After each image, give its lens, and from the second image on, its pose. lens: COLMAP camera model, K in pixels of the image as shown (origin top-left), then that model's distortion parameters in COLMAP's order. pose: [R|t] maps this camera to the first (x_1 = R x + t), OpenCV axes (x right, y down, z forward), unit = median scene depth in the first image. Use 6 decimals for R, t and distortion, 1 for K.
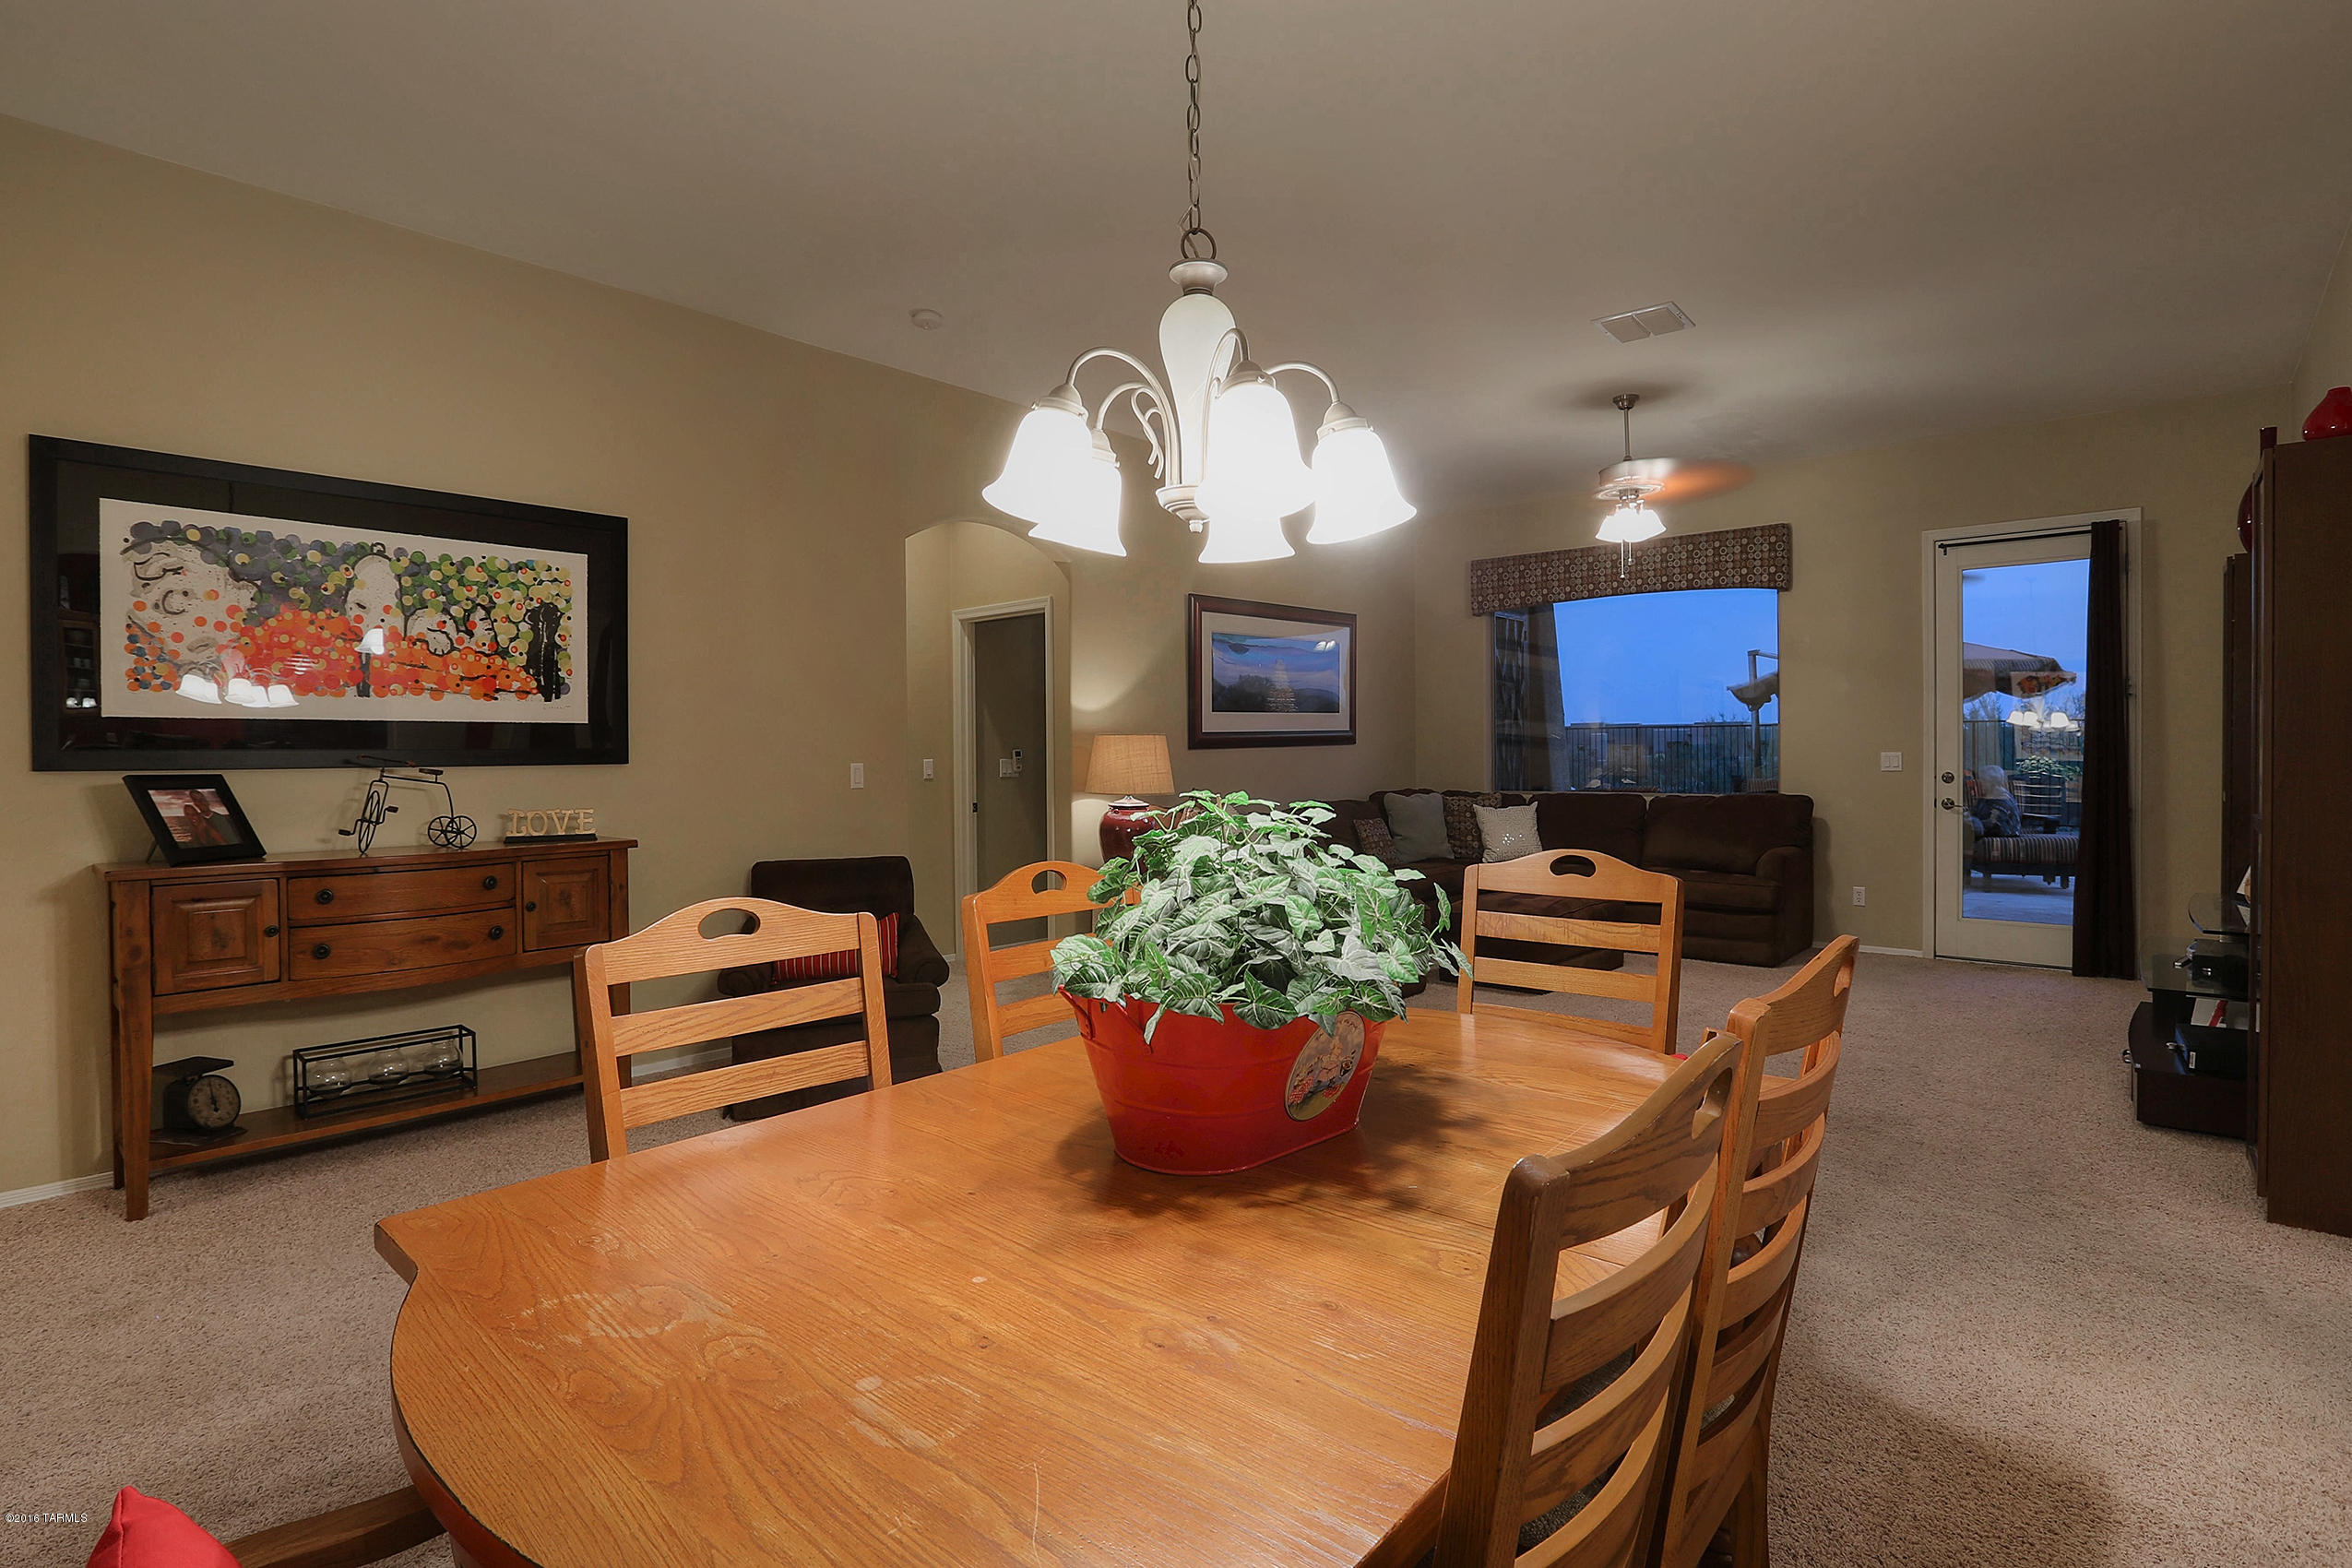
lens RADIAL K [[1228.1, 0, 1152.6], [0, 1228.1, 768.7], [0, 0, 1]] dist [-0.011403, -0.000344]
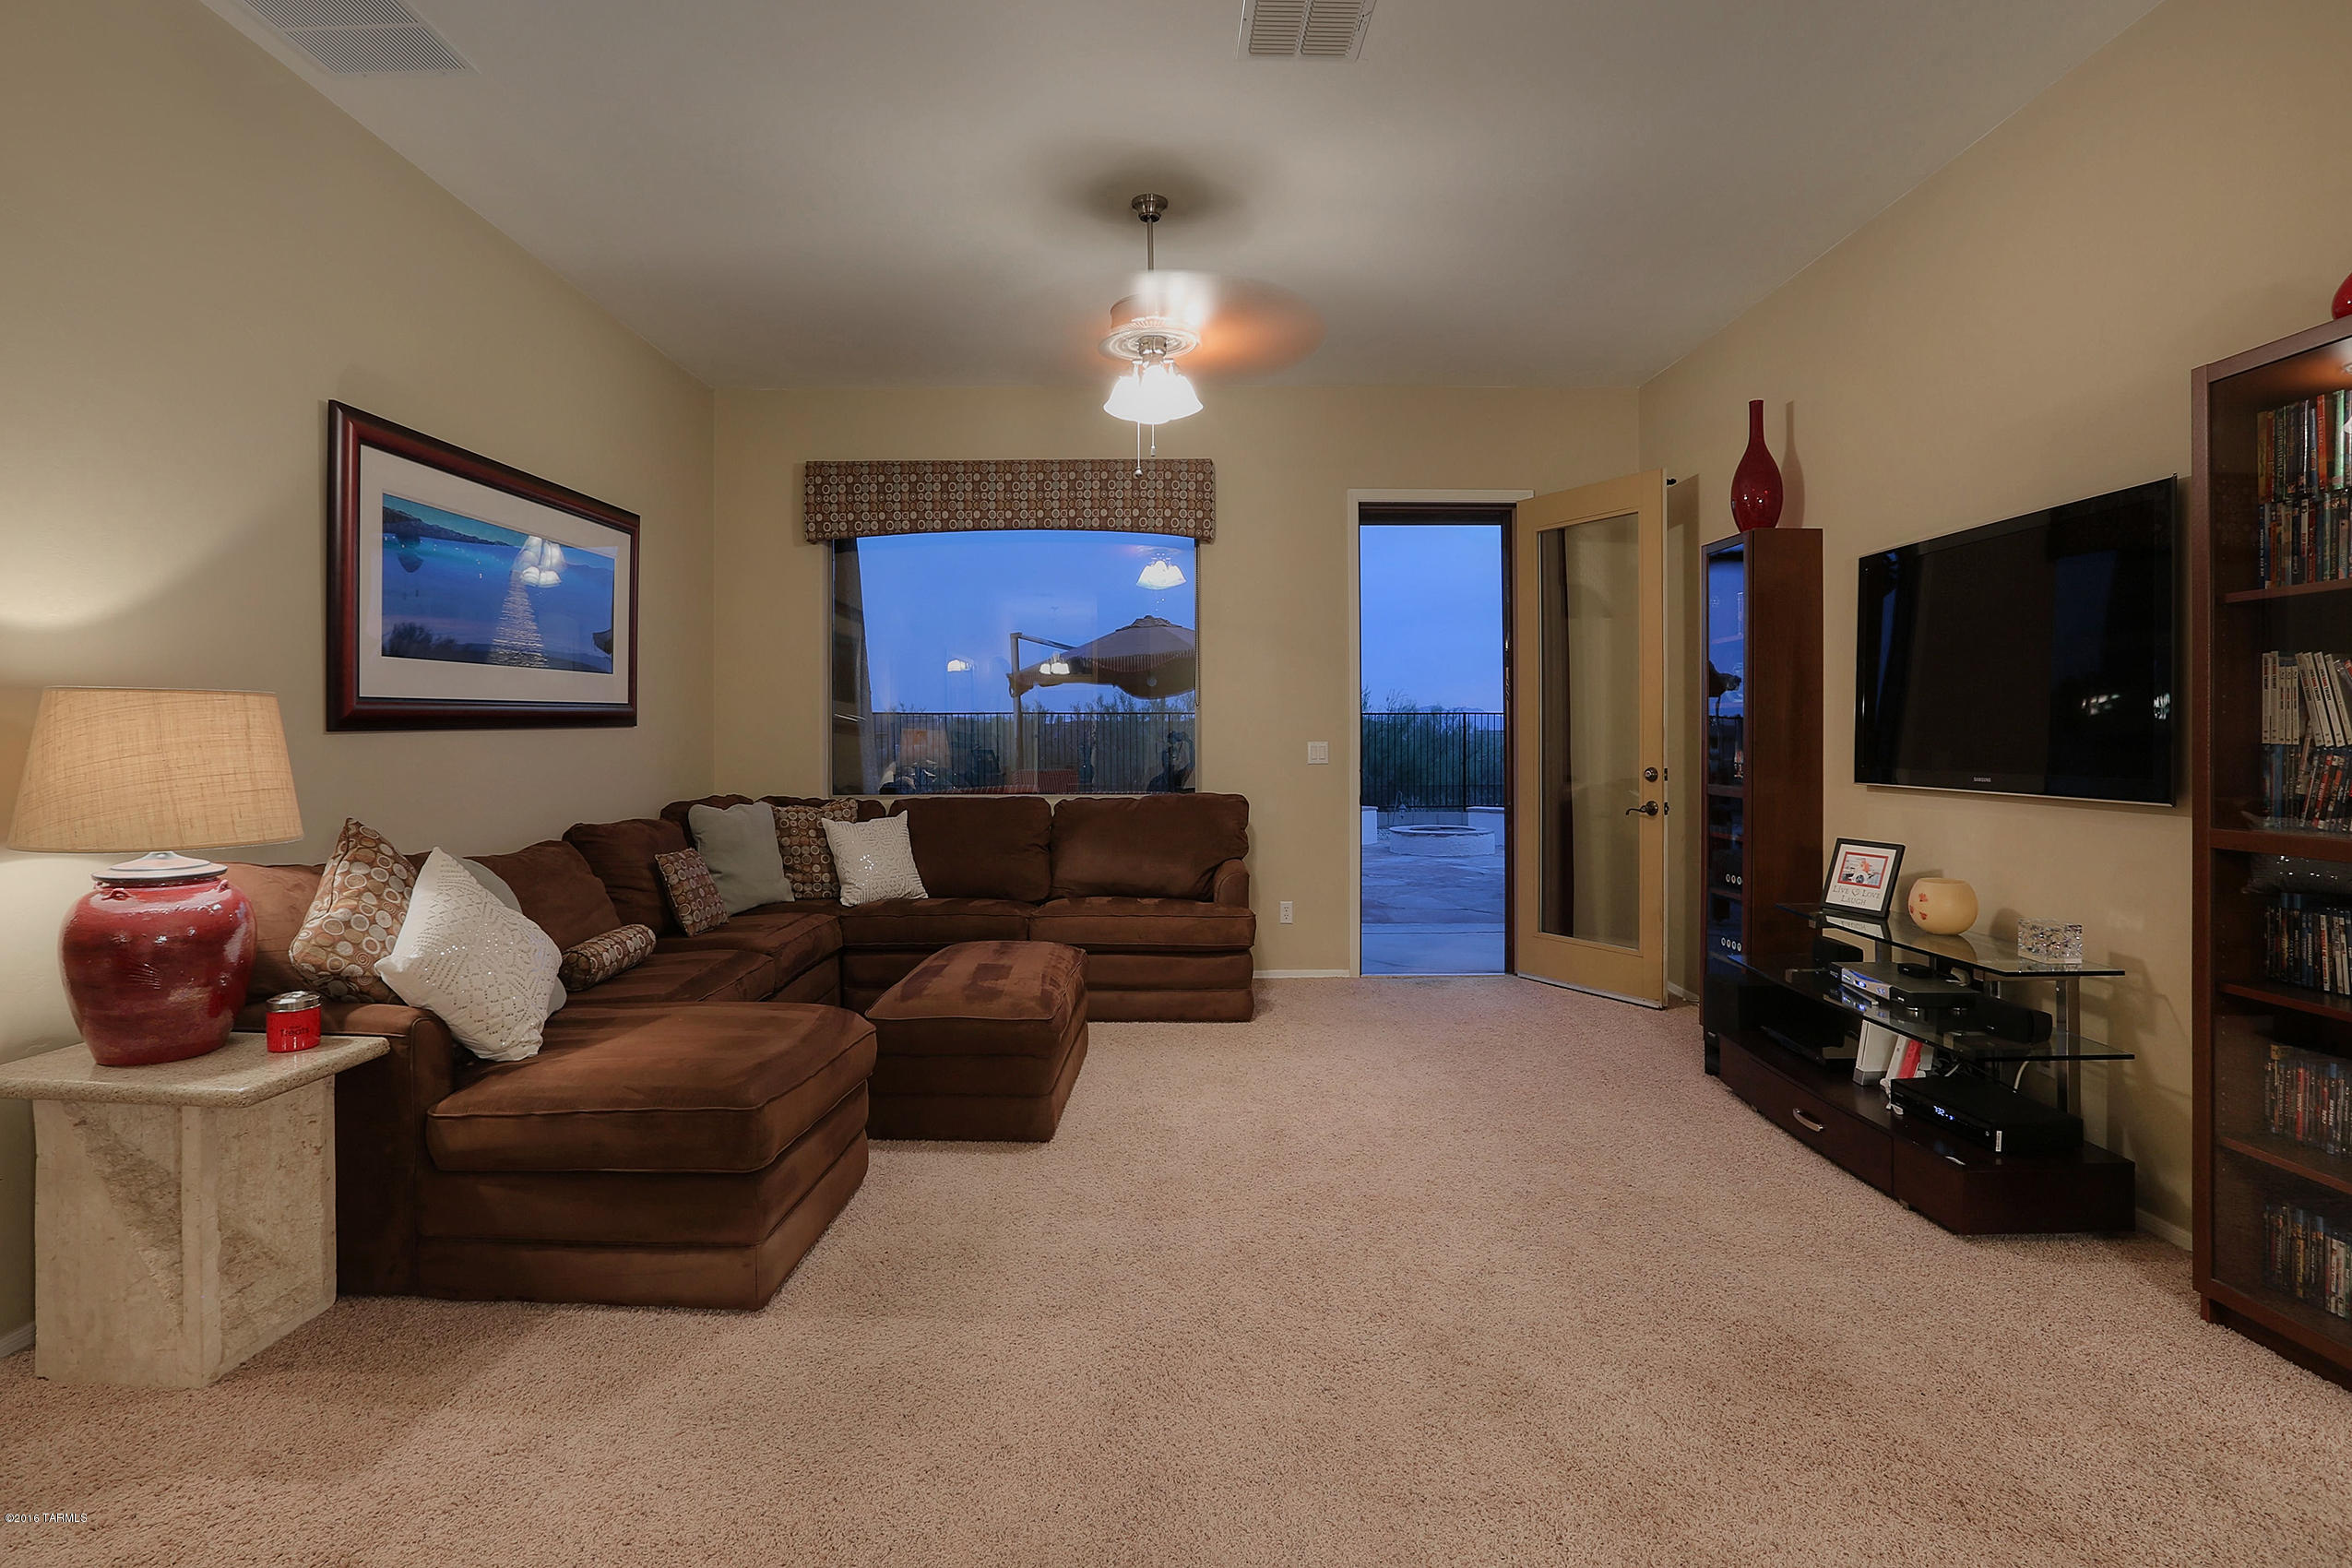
lens RADIAL K [[1134.9, 0, 1129.3], [0, 1134.9, 713.1], [0, 0, 1]] dist [-0.038064, 0.006134]
pose [[0.761257, 0.017990, 0.648200, -0.014163], [0.006495, 0.999353, -0.035364, -0.006450], [-0.648417, 0.031131, 0.760648, 0.537620]]
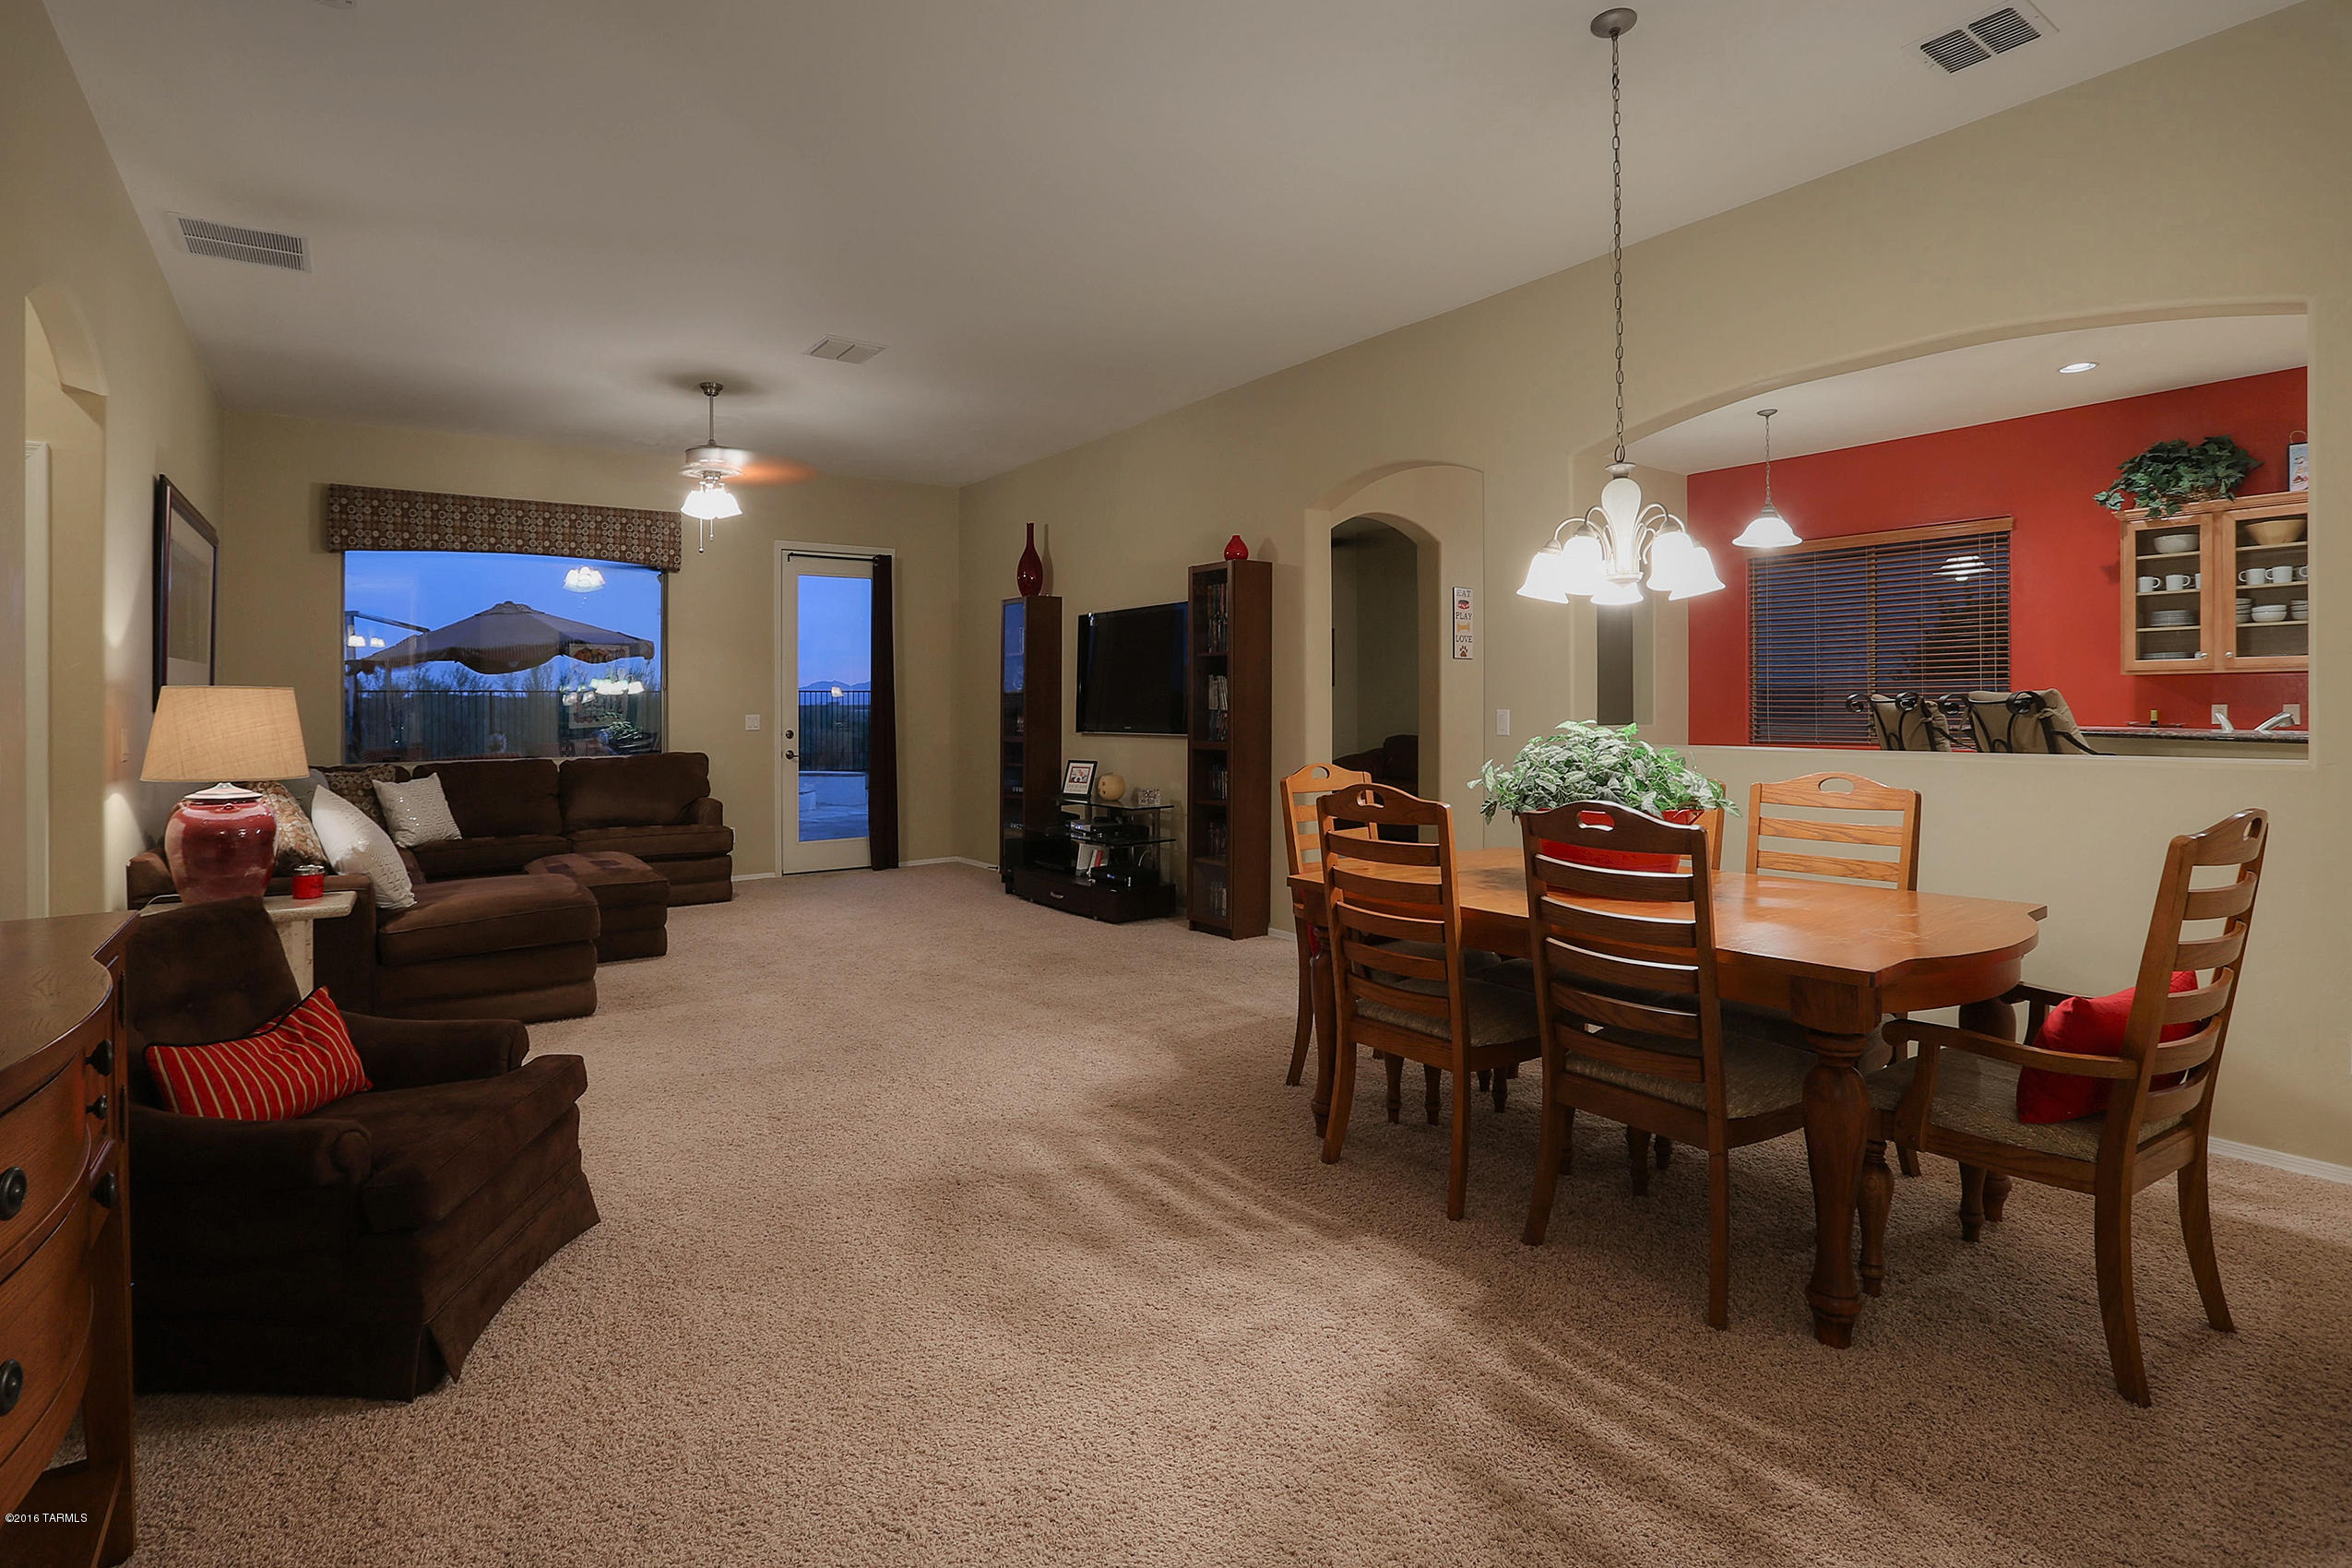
lens RADIAL K [[1134.9, 0, 1188.2], [0, 1134.9, 699.3], [0, 0, 1]] dist [-0.038064, 0.006134]
pose [[0.191819, 0.009648, 0.981383, -0.492231], [0.024149, 0.999603, -0.014547, -0.001254], [-0.981133, 0.026490, 0.191510, 0.392639]]
